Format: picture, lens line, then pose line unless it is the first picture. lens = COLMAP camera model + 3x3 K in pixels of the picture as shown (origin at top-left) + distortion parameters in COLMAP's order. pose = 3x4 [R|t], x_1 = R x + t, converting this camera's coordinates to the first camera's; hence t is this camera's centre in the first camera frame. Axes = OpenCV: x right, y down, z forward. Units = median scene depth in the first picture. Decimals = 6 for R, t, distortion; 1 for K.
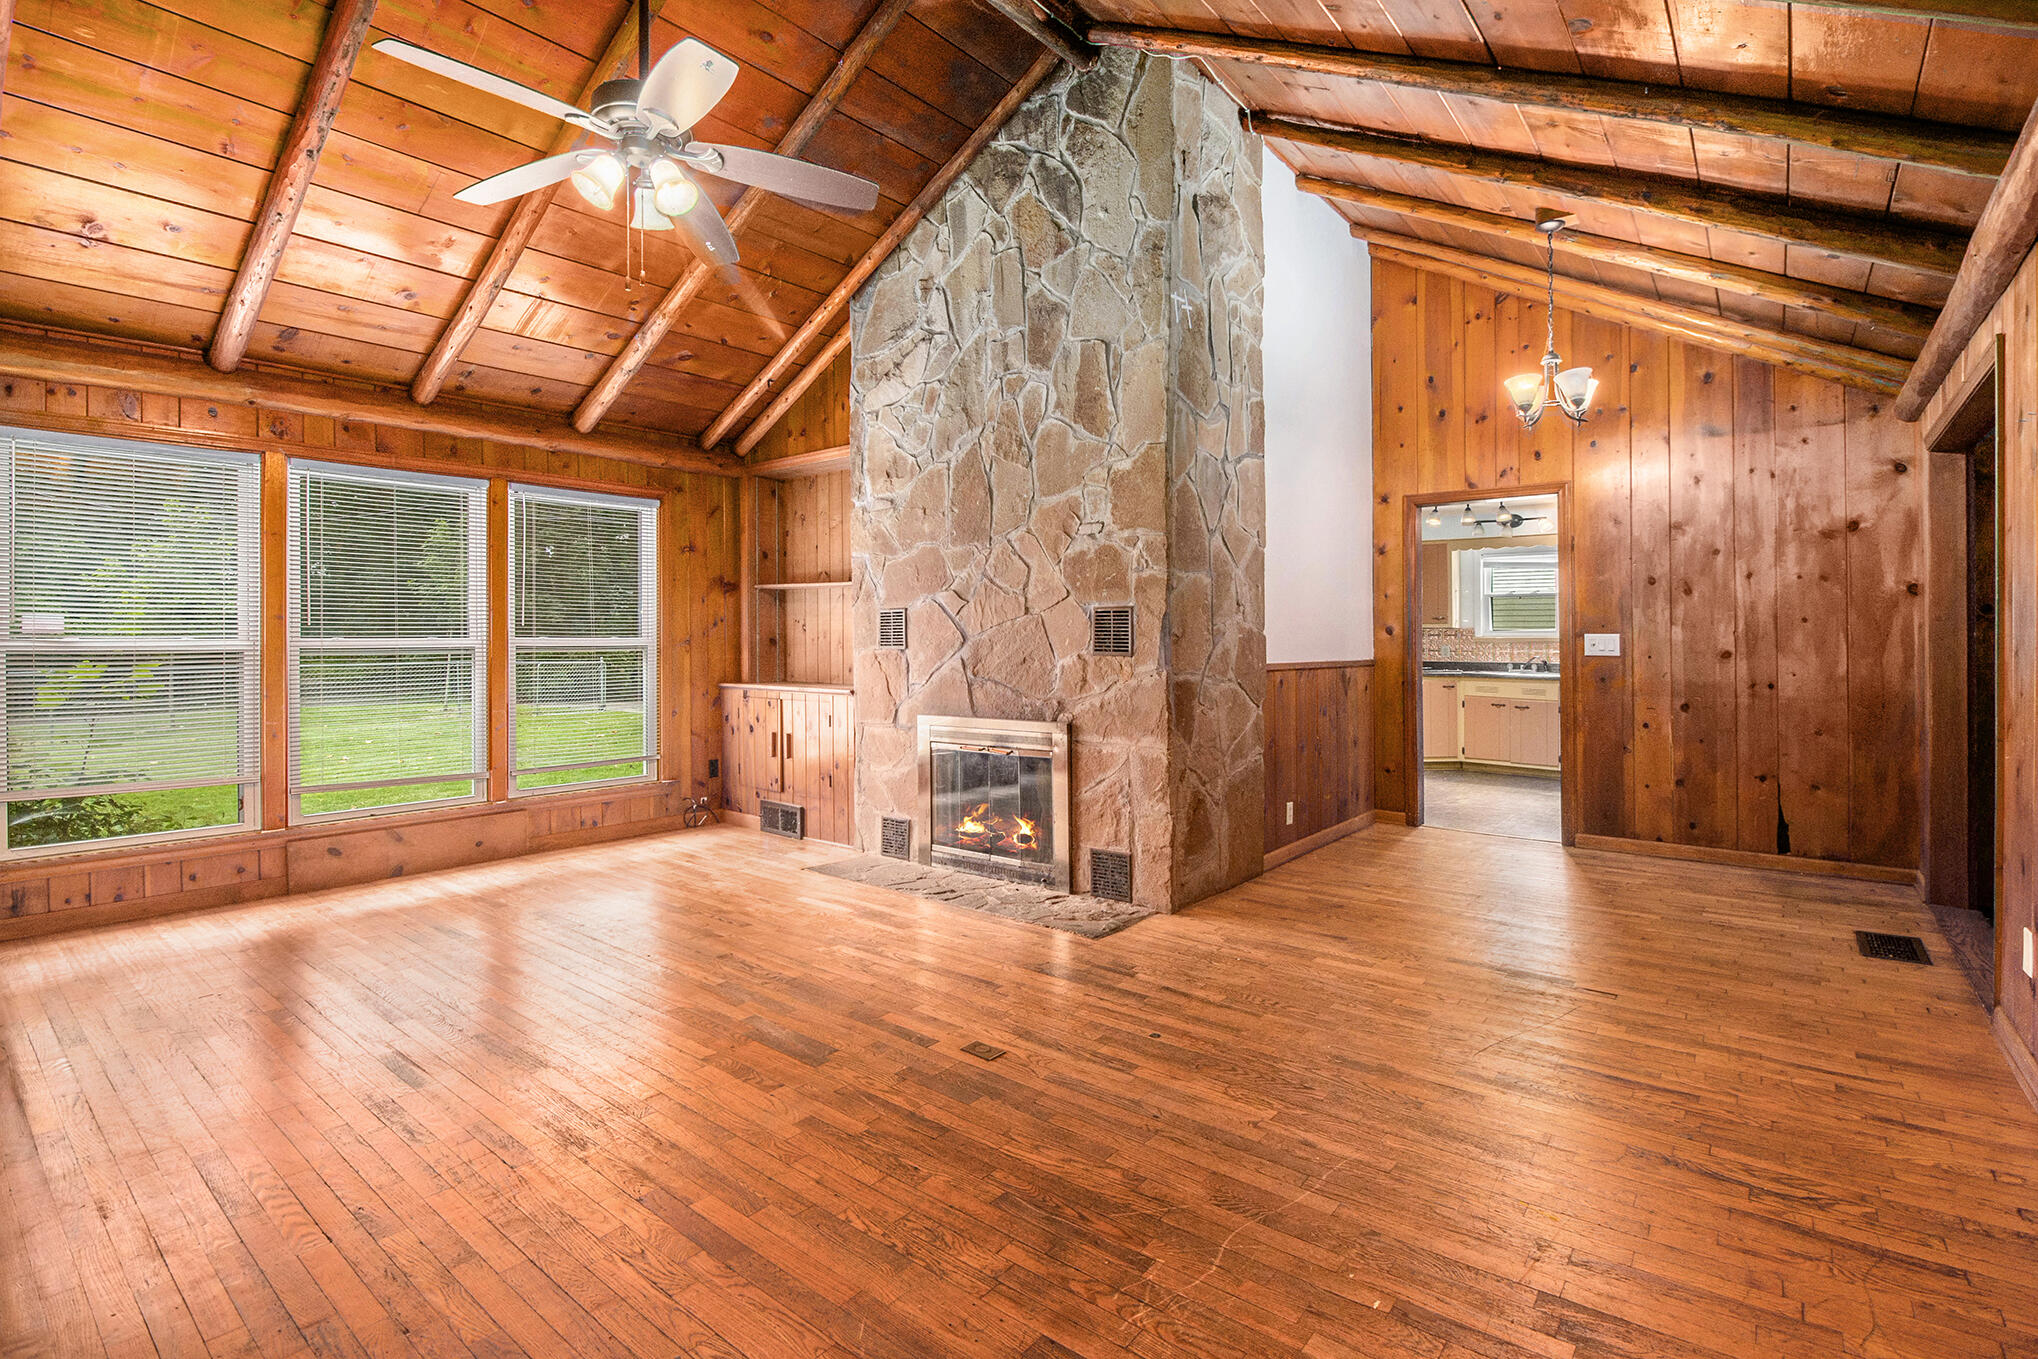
lens RADIAL K [[945.4, 0, 1026.7], [0, 945.4, 663.0], [0, 0, 1]] dist [0.001156, -0.000670]
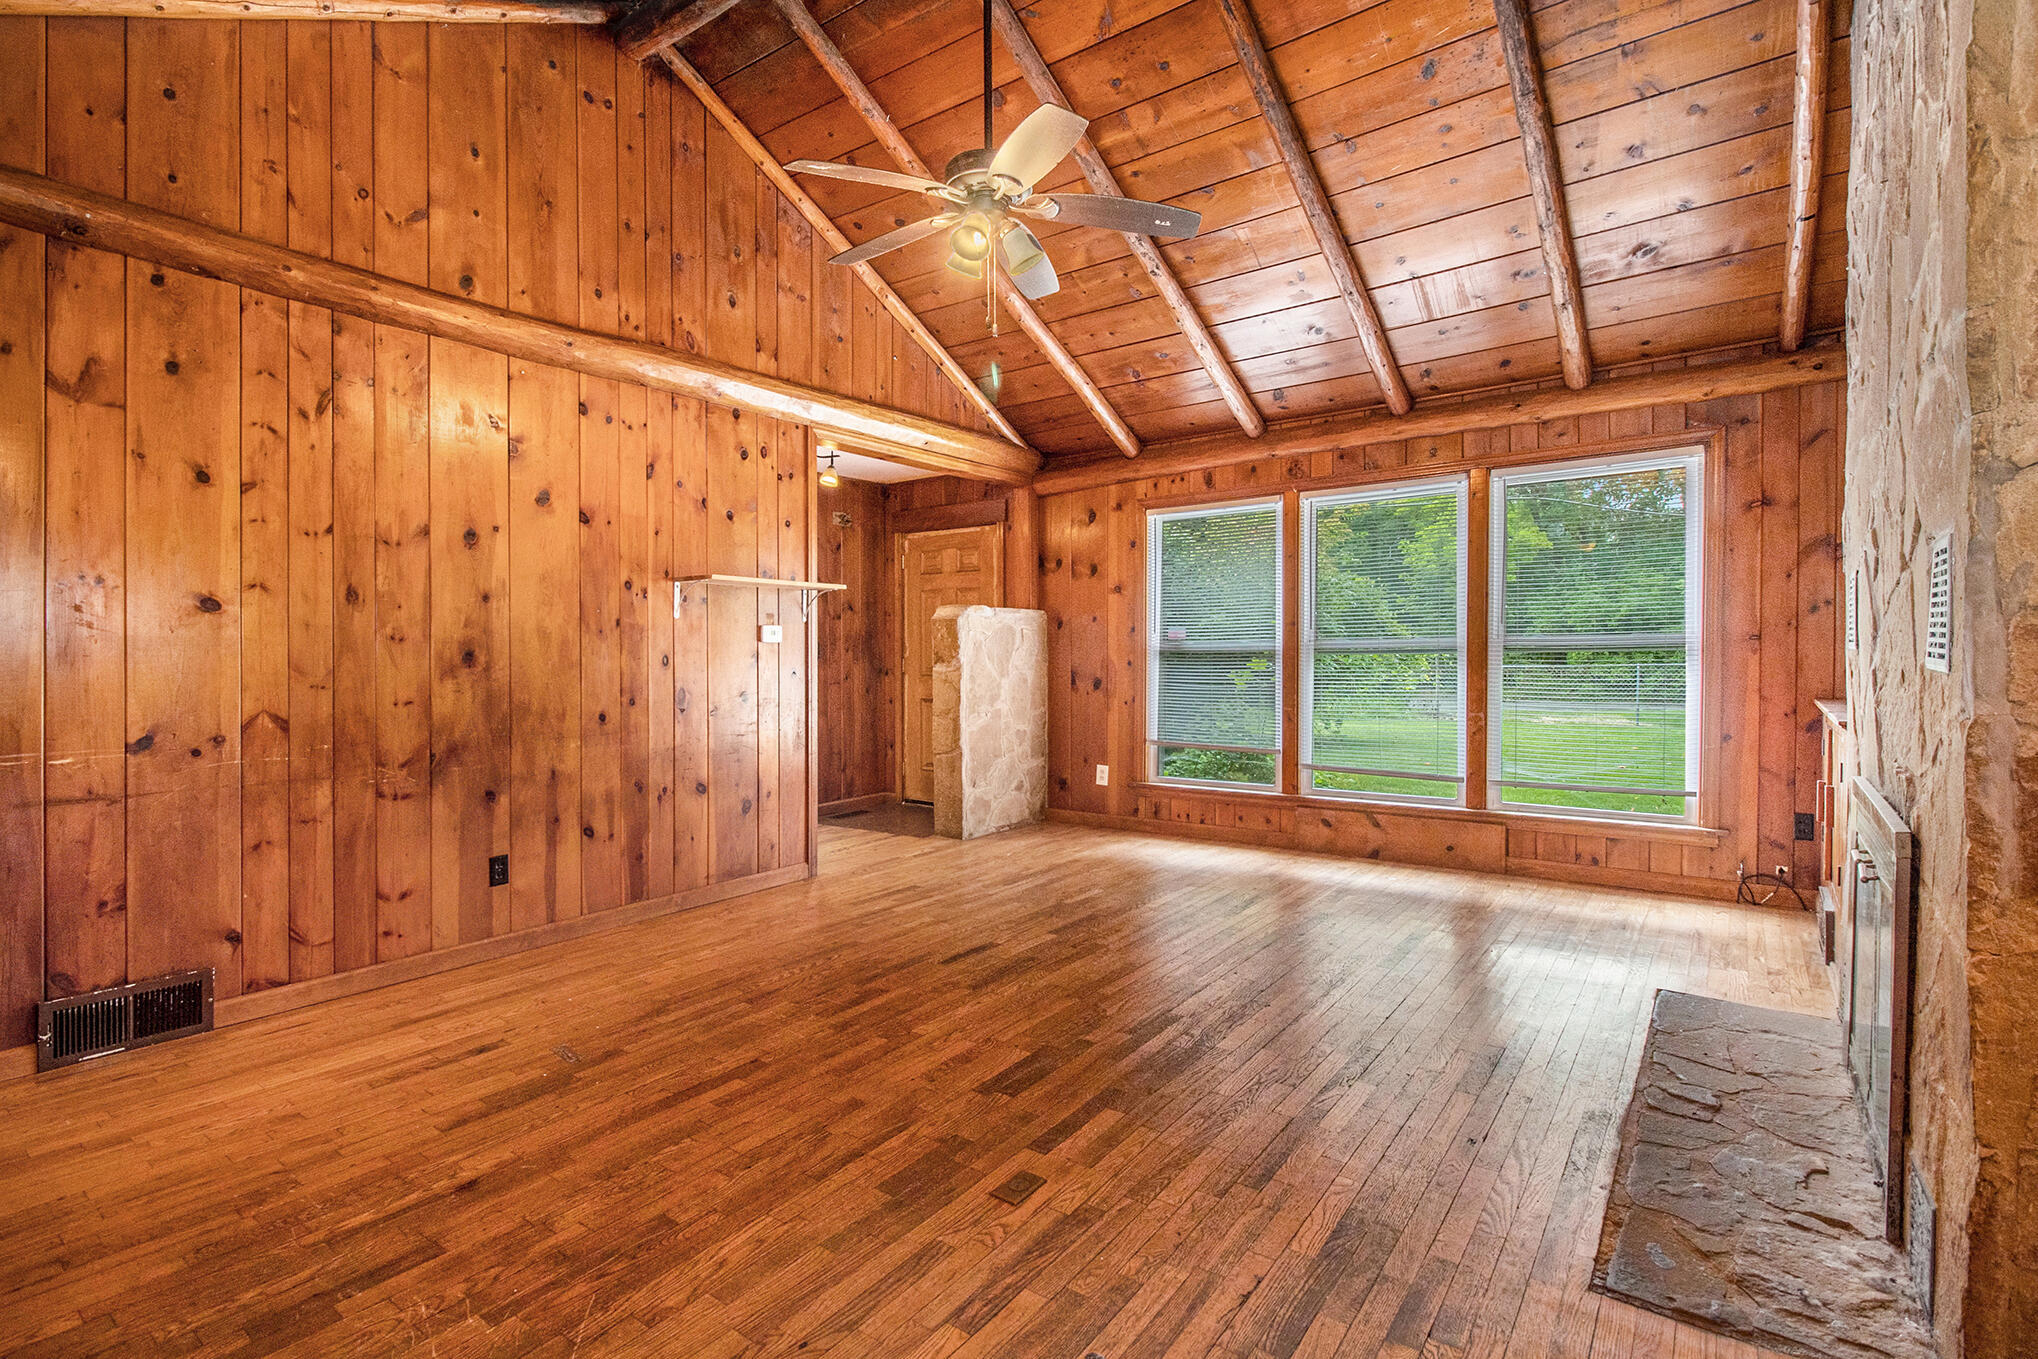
lens RADIAL K [[945.4, 0, 1026.6], [0, 945.4, 666.1], [0, 0, 1]] dist [0.001156, -0.000670]
pose [[0.047598, 0.019304, -0.998680, 0.576534], [-0.009070, 0.999780, 0.018893, -0.018049], [0.998825, 0.008159, 0.047762, 0.793438]]
